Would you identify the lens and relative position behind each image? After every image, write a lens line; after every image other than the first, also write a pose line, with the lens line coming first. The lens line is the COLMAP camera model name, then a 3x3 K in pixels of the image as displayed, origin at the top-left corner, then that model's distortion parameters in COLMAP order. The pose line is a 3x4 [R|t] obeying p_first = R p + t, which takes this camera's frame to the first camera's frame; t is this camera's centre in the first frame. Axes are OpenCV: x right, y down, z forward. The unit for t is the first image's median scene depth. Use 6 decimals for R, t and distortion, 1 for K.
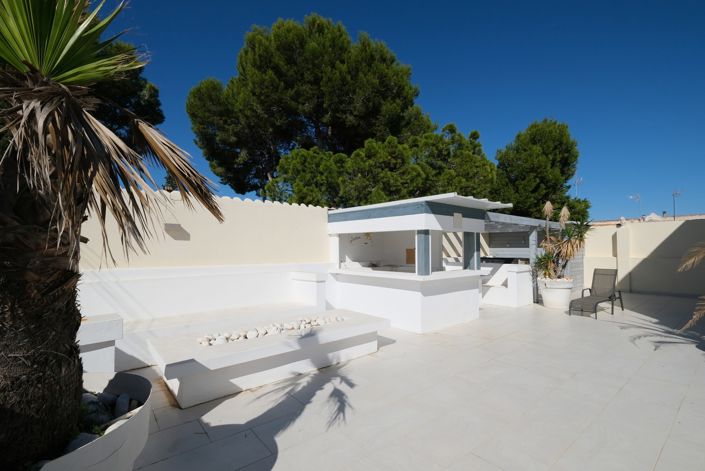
lens RADIAL K [[319.1, 0, 345.3], [0, 319.1, 244.5], [0, 0, 1]] dist [-0.000986, -0.000393]
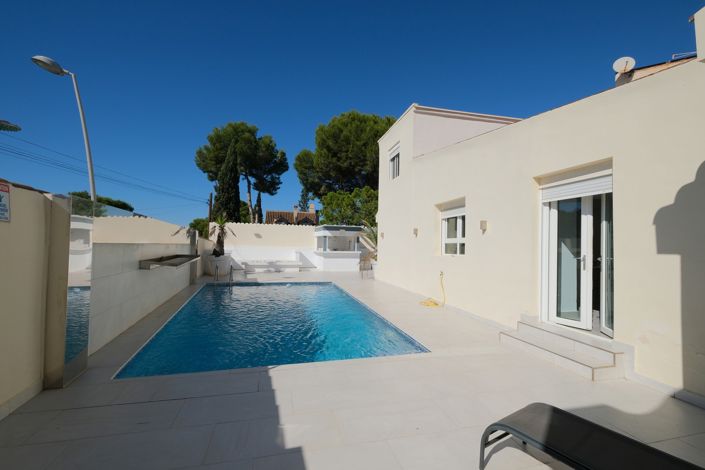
lens RADIAL K [[305.8, 0, 352.2], [0, 305.8, 236.3], [0, 0, 1]] dist [-0.005094, 0.001379]
pose [[0.916872, 0.007230, -0.399117, 0.840104], [-0.012094, 0.999880, -0.009670, -0.009814], [0.398999, 0.013693, 0.916849, -0.777319]]
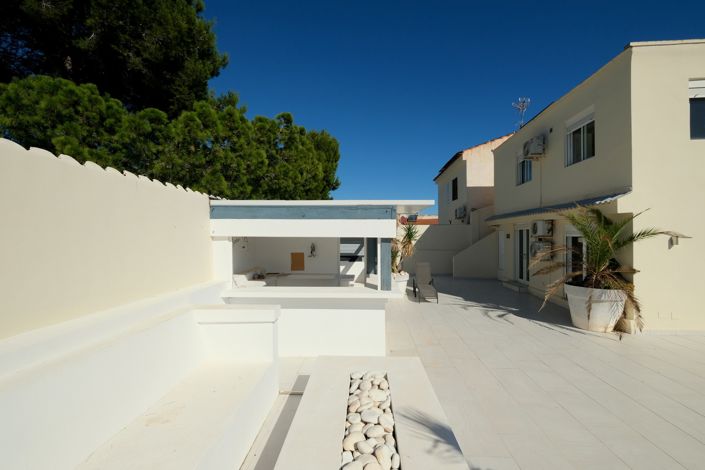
lens RADIAL K [[305.8, 0, 349.3], [0, 305.8, 239.1], [0, 0, 1]] dist [-0.005094, 0.001379]
pose [[0.669860, -0.006974, 0.742455, -0.229877], [-0.010640, 0.999763, 0.018991, -0.029950], [-0.742411, -0.020621, 0.669627, 0.272809]]
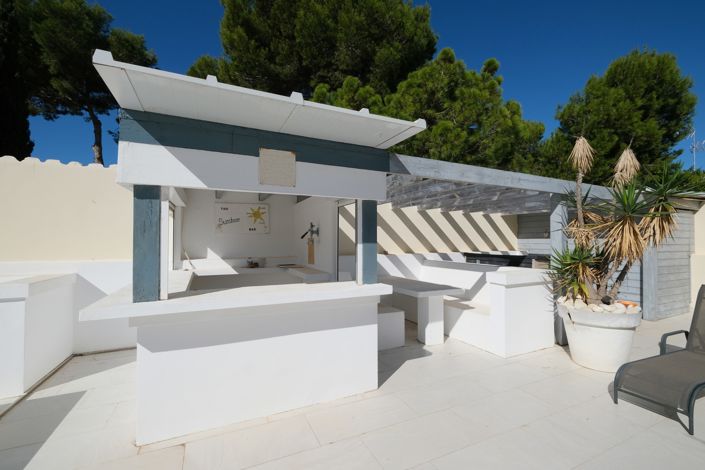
lens RADIAL K [[305.8, 0, 349.0], [0, 305.8, 240.5], [0, 0, 1]] dist [-0.005094, 0.001379]
pose [[0.972510, 0.003690, -0.232834, 0.305767], [-0.000910, 0.999927, 0.012048, 0.008413], [0.232861, -0.011505, 0.972442, 0.360037]]
